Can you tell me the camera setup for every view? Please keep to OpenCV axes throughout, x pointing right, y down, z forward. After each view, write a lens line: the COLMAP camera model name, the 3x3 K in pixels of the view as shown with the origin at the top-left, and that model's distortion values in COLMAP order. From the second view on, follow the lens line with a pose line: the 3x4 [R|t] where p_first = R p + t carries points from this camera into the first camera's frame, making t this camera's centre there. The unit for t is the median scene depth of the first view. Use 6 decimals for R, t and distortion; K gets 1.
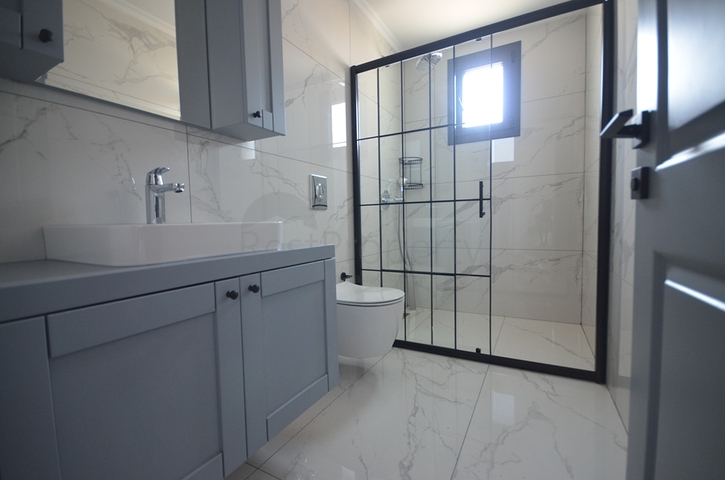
lens RADIAL K [[317.8, 0, 362.0], [0, 317.8, 238.8], [0, 0, 1]] dist [0.008291, -0.012381]
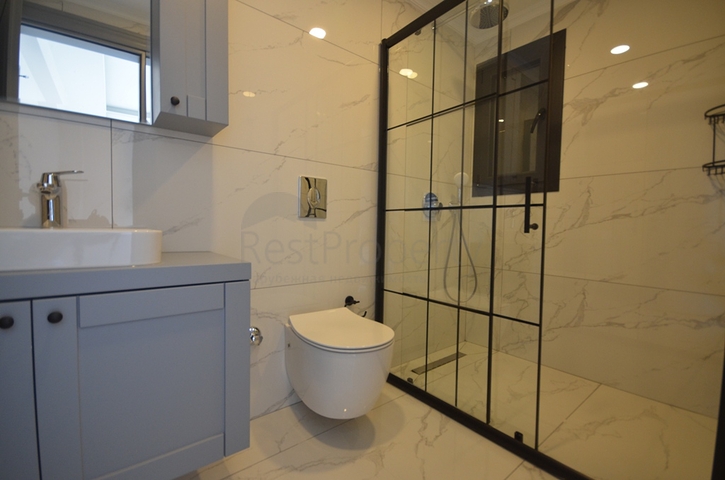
lens RADIAL K [[317.8, 0, 362.0], [0, 317.8, 238.8], [0, 0, 1]] dist [0.008291, -0.012381]
pose [[0.928193, 0.055413, -0.367950, 0.287205], [-0.060347, 0.998176, -0.001908, -0.033353], [0.367173, 0.023976, 0.929844, 0.267388]]
